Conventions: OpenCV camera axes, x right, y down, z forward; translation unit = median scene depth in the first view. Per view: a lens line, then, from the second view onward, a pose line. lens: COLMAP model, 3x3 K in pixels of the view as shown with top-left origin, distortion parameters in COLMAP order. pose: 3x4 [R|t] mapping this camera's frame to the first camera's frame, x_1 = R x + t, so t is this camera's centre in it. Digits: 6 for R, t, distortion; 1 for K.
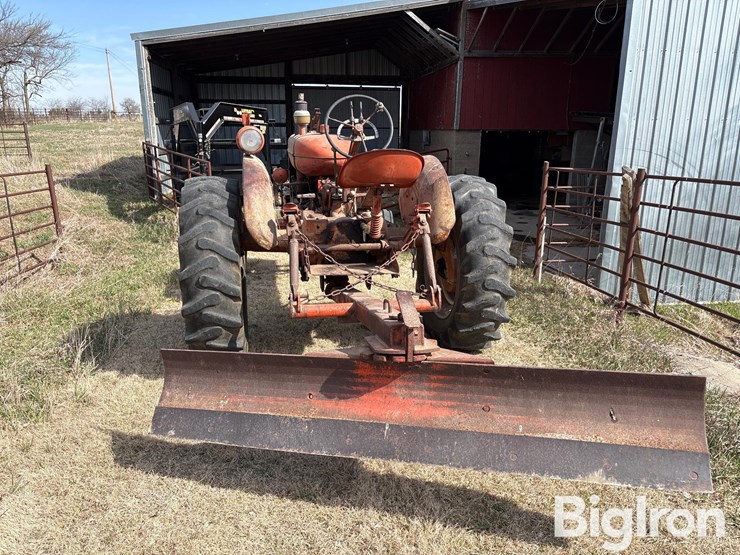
lens RADIAL K [[557.1, 0, 369.4], [0, 557.1, 281.2], [0, 0, 1]] dist [0.035140, -0.037859]
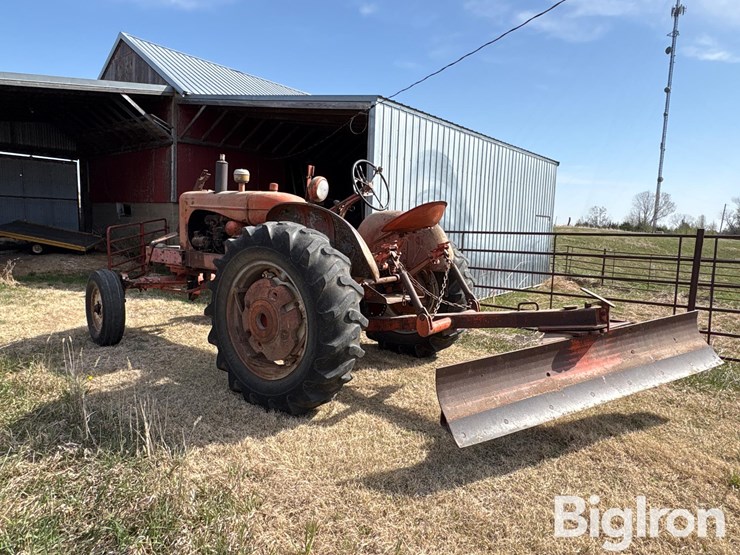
lens RADIAL K [[464.1, 0, 370.0], [0, 464.1, 277.5], [0, 0, 1]] dist [0.000675, -0.022195]
pose [[0.727570, -0.060190, 0.683388, -0.216208], [0.145882, 0.986935, -0.068388, -0.001539], [-0.670344, 0.149452, 0.726845, 0.084148]]
